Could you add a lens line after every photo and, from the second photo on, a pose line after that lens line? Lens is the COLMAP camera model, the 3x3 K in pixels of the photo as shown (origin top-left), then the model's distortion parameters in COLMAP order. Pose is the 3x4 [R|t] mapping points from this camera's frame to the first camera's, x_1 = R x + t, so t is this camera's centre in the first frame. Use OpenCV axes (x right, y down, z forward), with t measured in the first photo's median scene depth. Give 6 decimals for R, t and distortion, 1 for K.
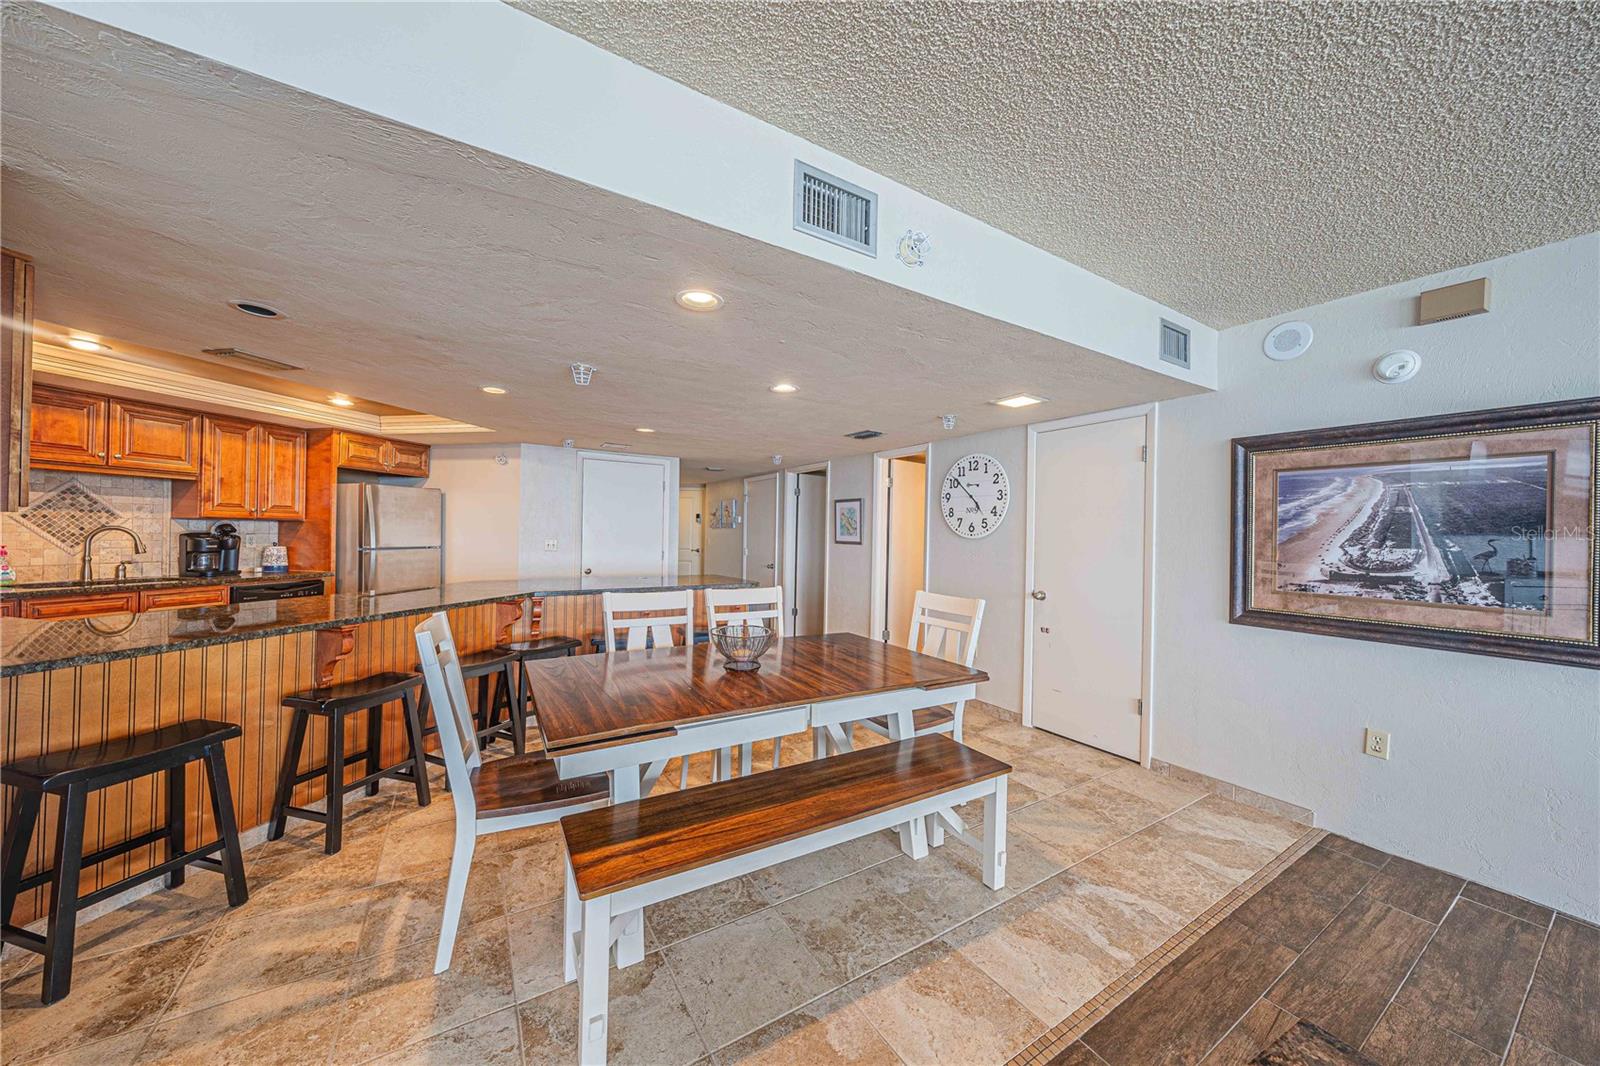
lens RADIAL K [[543.6, 0, 800.0], [0, 543.6, 533.0], [0, 0, 1]] dist [-0.000005, 0.000019]
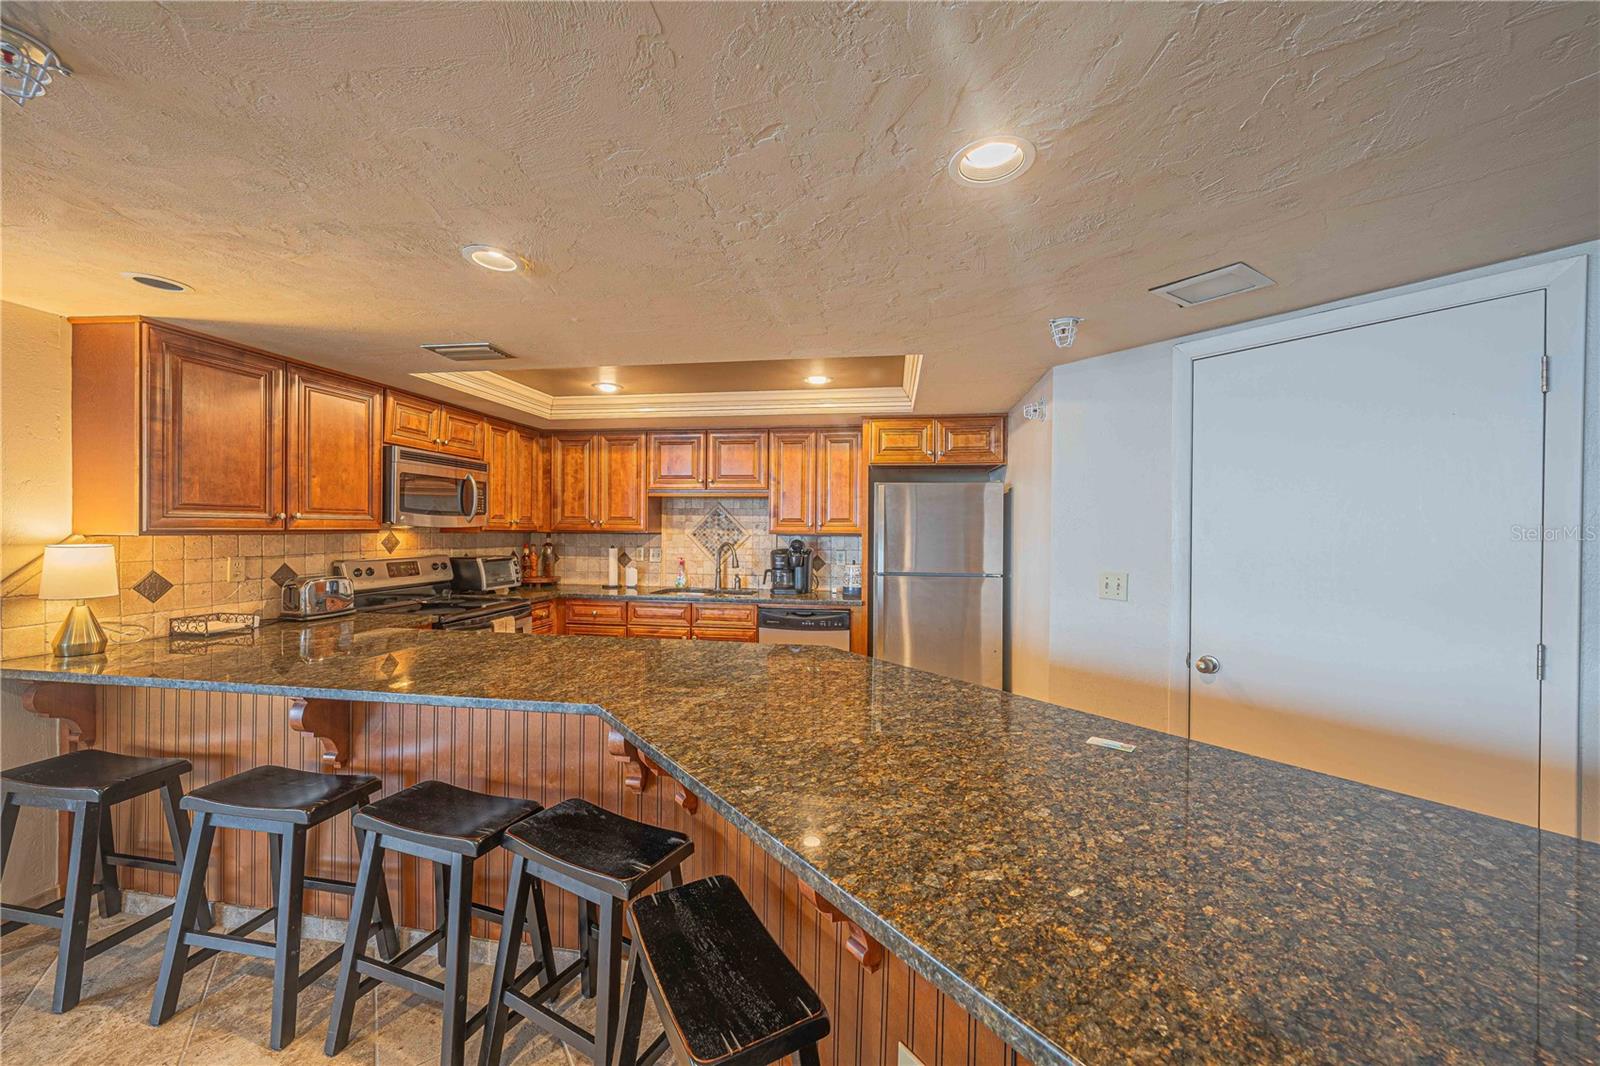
lens RADIAL K [[605.7, 0, 800.0], [0, 605.7, 533.0], [0, 0, 1]] dist [-0.000212, 0.000018]
pose [[0.070196, -0.009335, -0.997490, 0.000117], [-0.005532, 0.999937, -0.009747, -0.019159], [0.997518, 0.006203, 0.070140, 0.953731]]
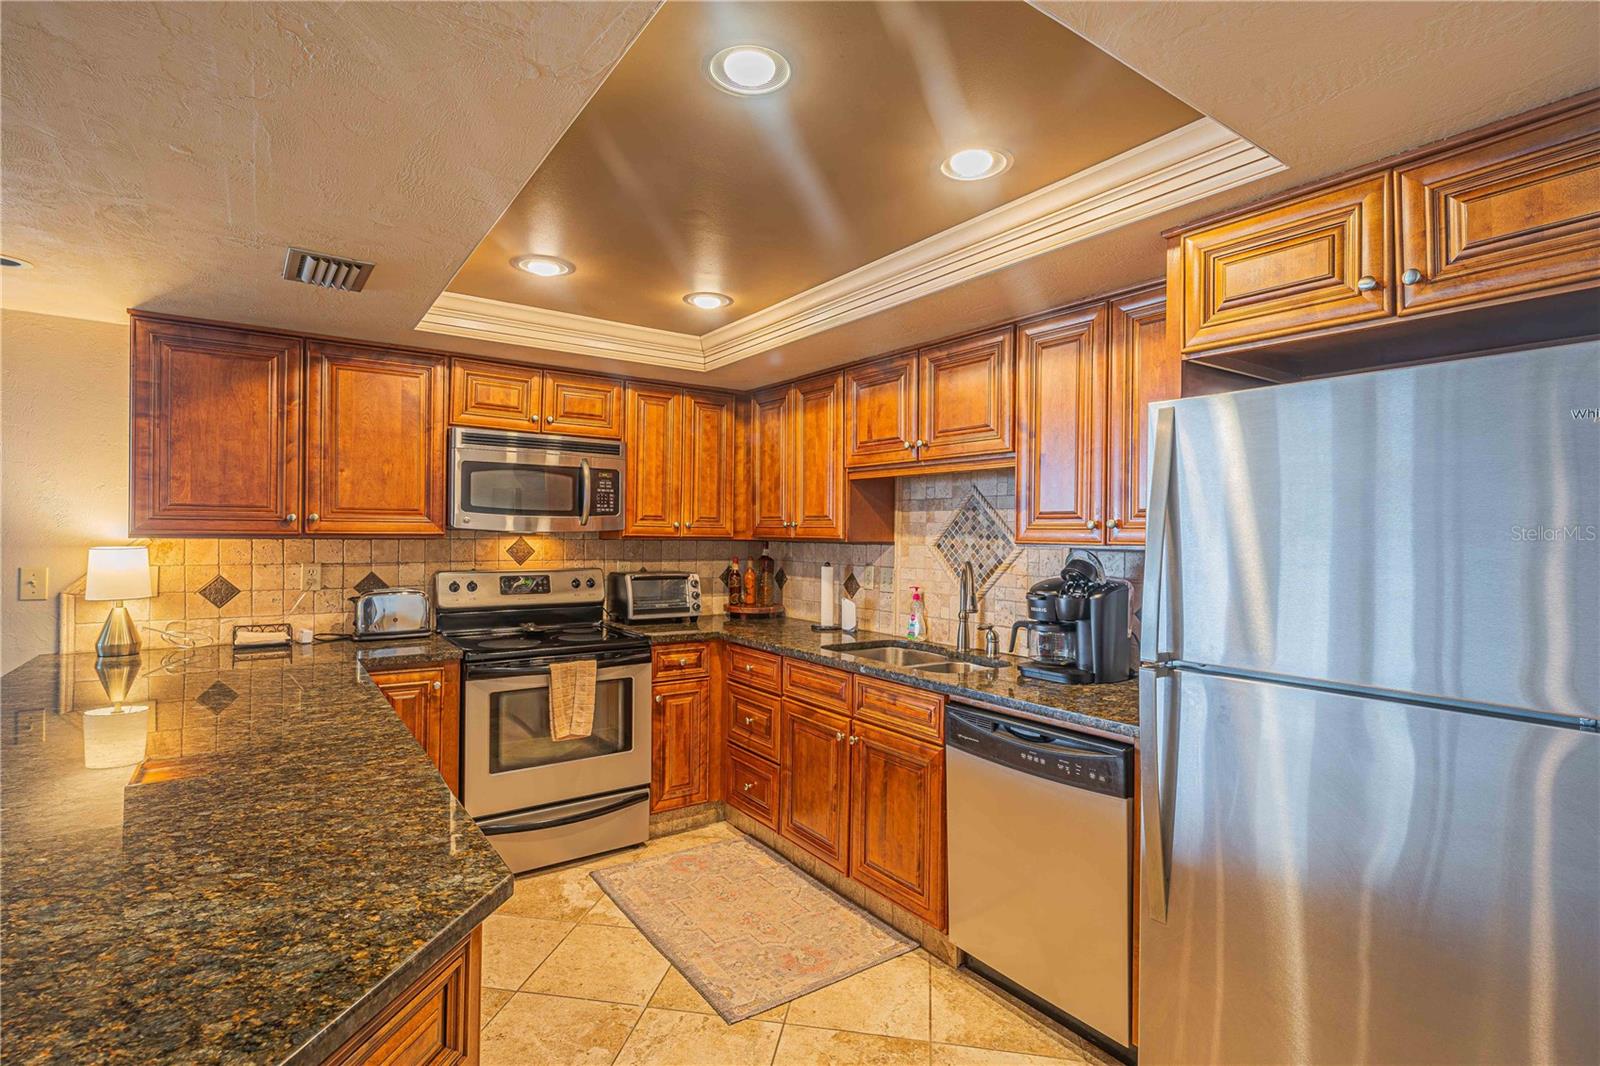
lens RADIAL K [[767.0, 0, 800.0], [0, 767.0, 533.0], [0, 0, 1]] dist [-0.000770, -0.000341]
pose [[-0.673157, -0.024511, -0.739093, -0.480655], [-0.020367, 0.999686, -0.014603, -0.025258], [0.739219, 0.005223, -0.673445, 1.269629]]
